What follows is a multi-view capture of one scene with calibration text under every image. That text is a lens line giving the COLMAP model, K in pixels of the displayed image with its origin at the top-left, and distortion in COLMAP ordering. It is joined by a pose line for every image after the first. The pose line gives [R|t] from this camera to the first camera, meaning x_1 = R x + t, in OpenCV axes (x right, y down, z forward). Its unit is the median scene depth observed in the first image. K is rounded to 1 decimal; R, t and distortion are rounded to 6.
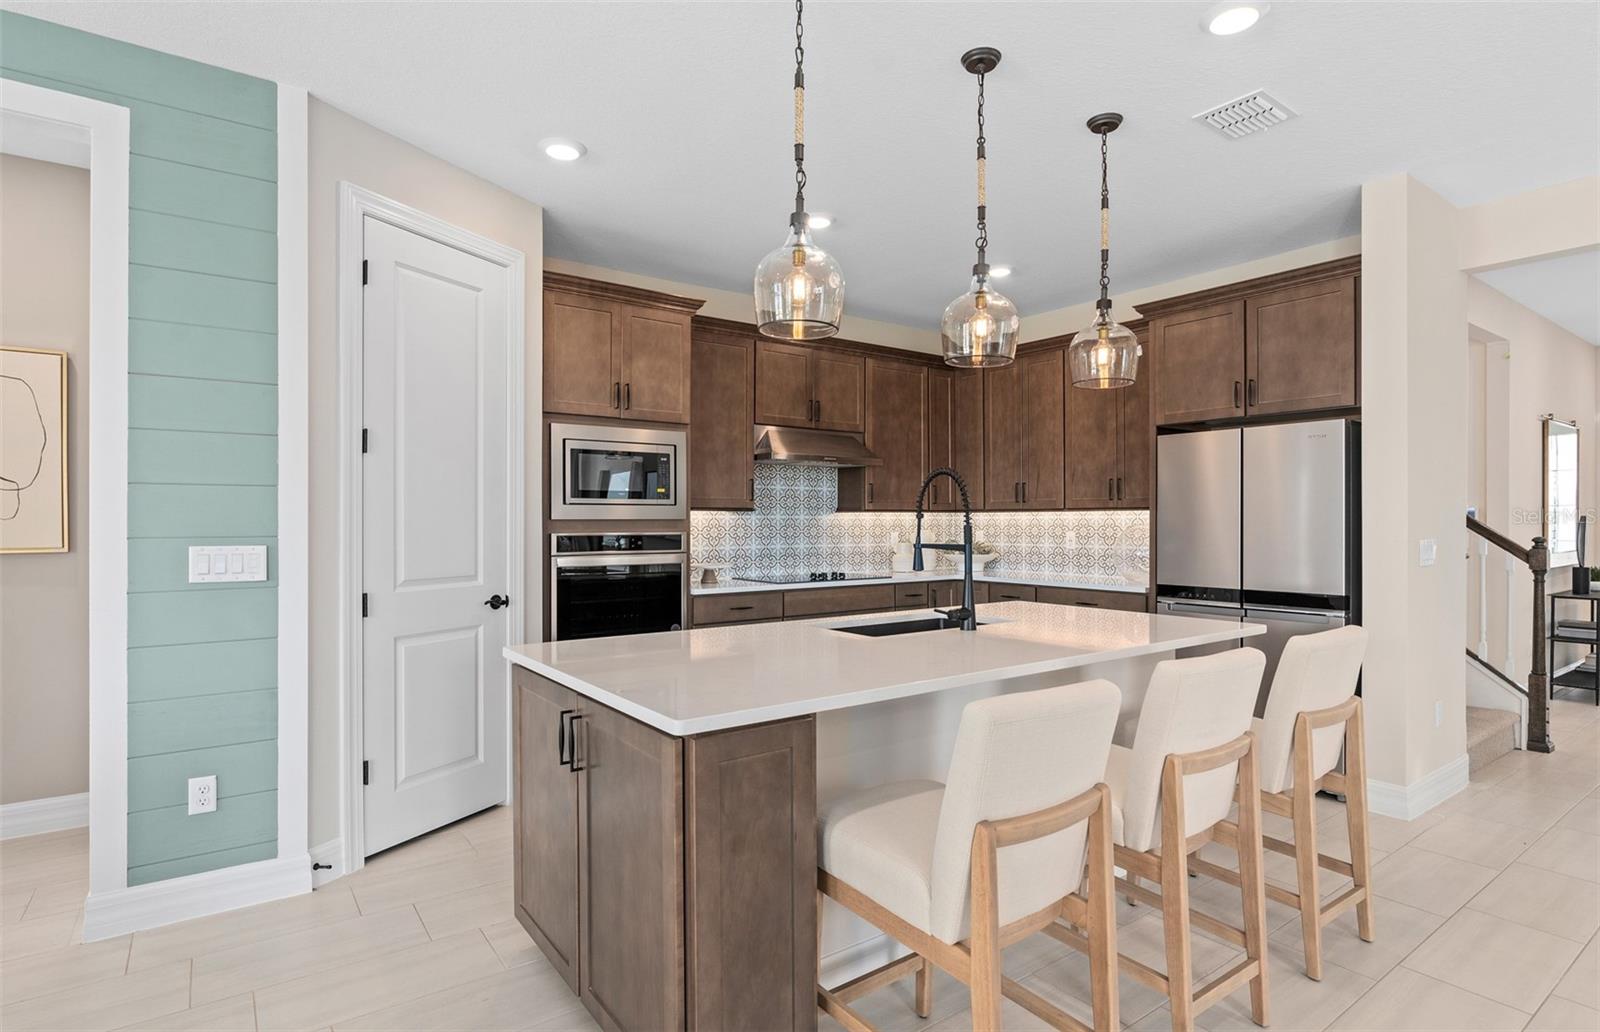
lens RADIAL K [[813.0, 0, 798.5], [0, 813.0, 523.2], [0, 0, 1]] dist [0.000741, 0.000189]
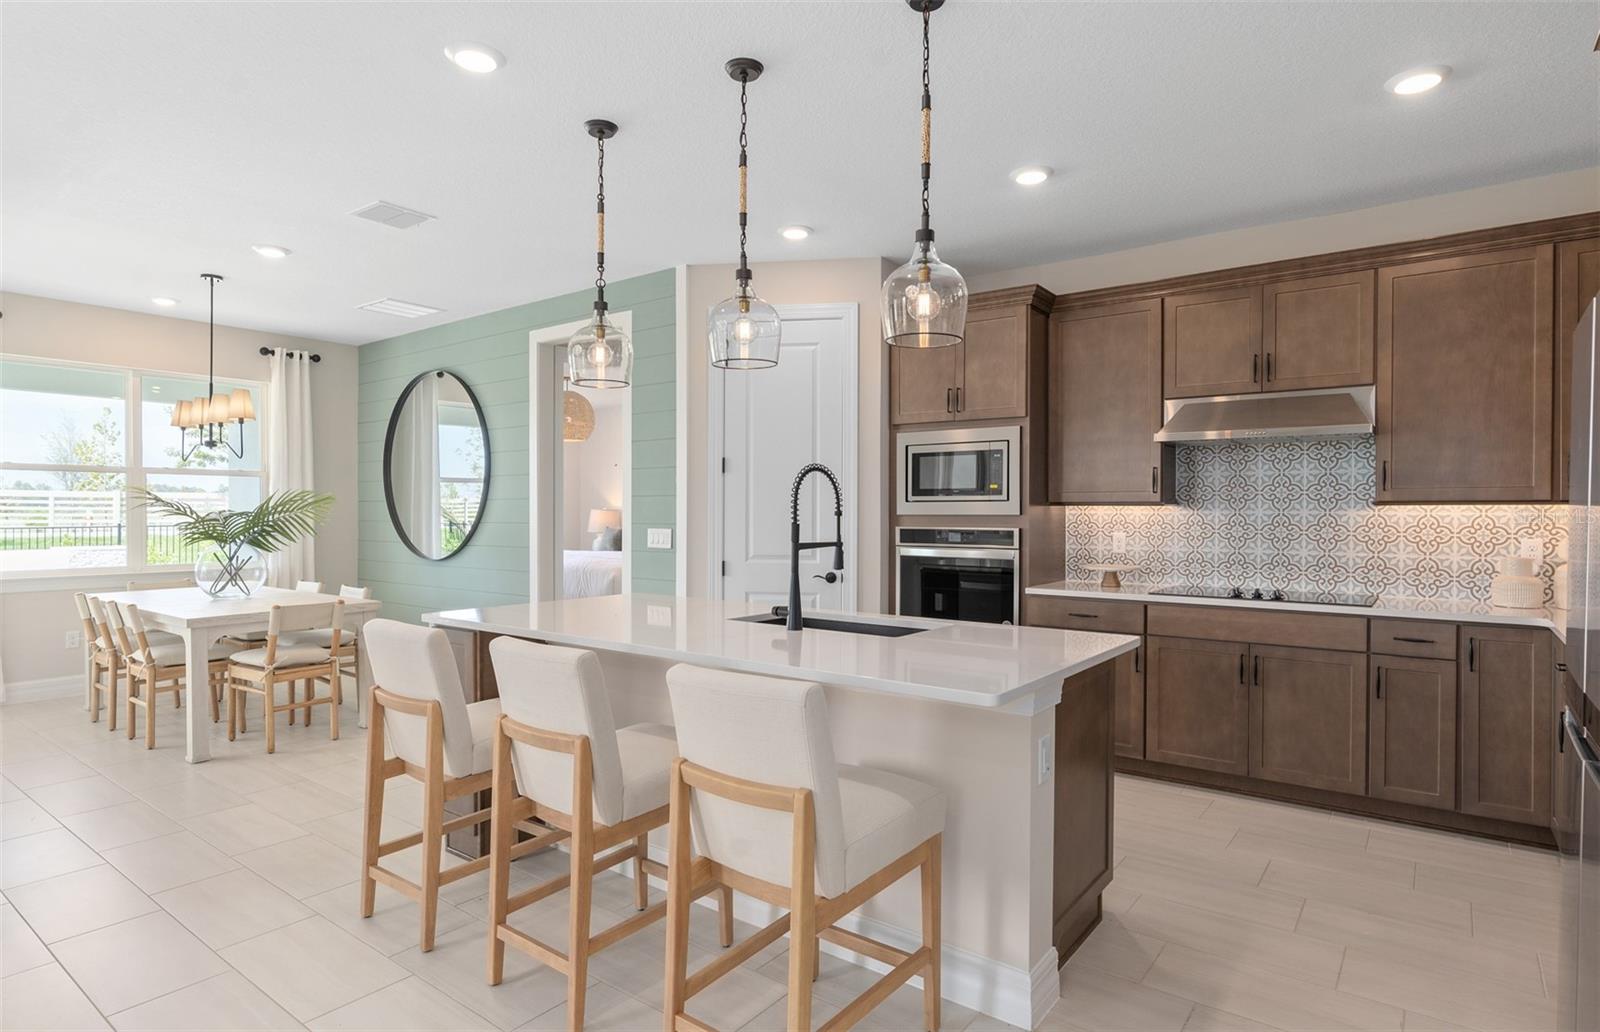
lens RADIAL K [[857.2, 0, 799.2], [0, 857.2, 519.4], [0, 0, 1]] dist [-0.003740, -0.001490]
pose [[0.295499, 0.009089, -0.955300, 0.777161], [-0.005586, 0.999954, 0.007786, -0.006378], [0.955327, 0.003036, 0.295536, 0.452648]]
